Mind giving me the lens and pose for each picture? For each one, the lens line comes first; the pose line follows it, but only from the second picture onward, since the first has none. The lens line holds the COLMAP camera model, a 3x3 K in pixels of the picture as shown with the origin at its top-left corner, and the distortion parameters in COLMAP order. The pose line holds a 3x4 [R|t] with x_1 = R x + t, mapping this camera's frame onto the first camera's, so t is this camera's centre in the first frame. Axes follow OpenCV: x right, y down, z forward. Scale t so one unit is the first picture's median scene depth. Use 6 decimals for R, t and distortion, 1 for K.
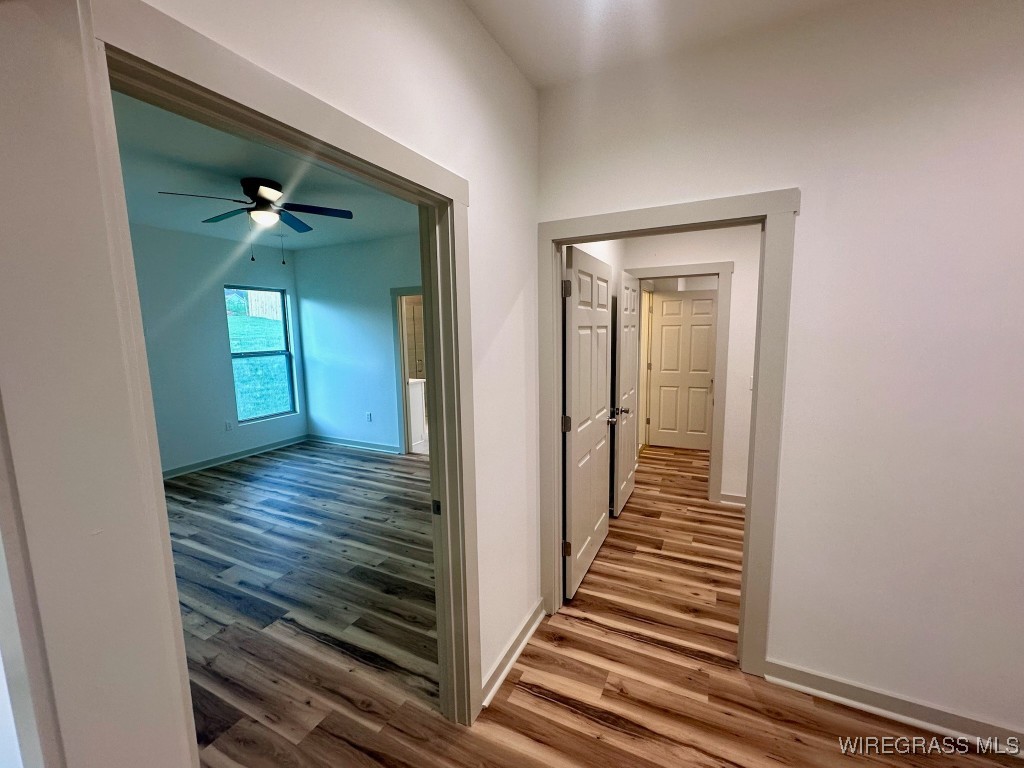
lens RADIAL K [[413.2, 0, 506.6], [0, 413.2, 383.1], [0, 0, 1]] dist [-0.001843, -0.000035]
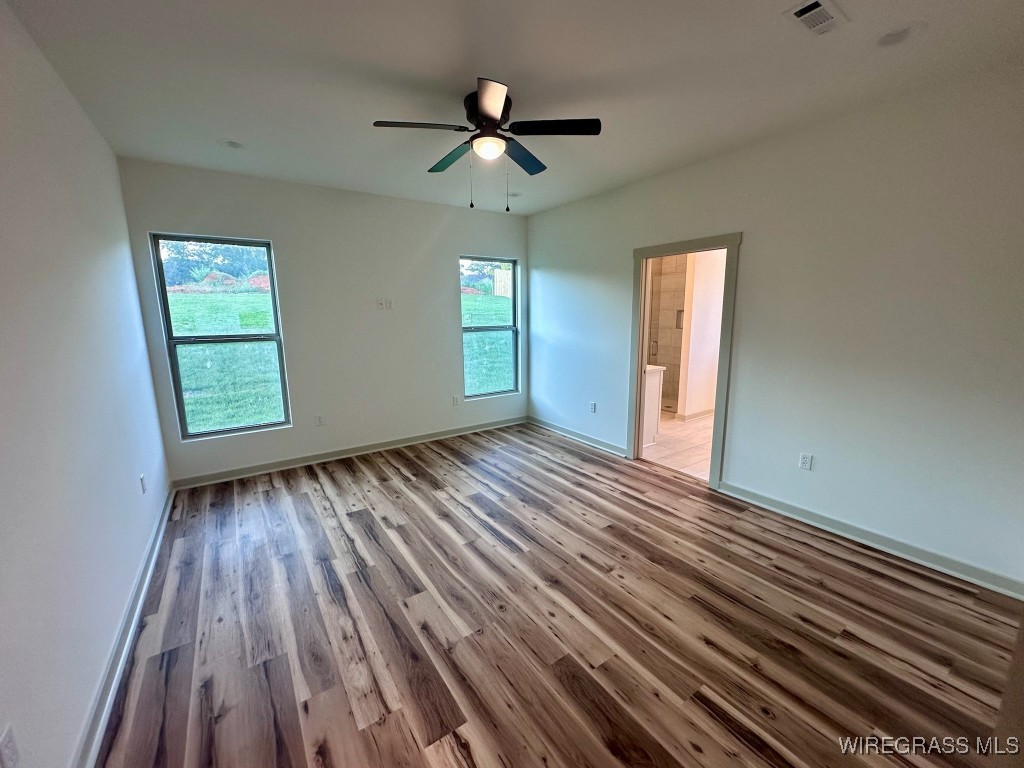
lens RADIAL K [[413.2, 0, 506.6], [0, 413.2, 383.1], [0, 0, 1]] dist [-0.001843, -0.000035]
pose [[0.865691, 0.092838, -0.491895, -0.096420], [-0.067694, 0.995337, 0.068719, -0.016889], [0.495981, -0.026191, 0.867938, 0.232180]]
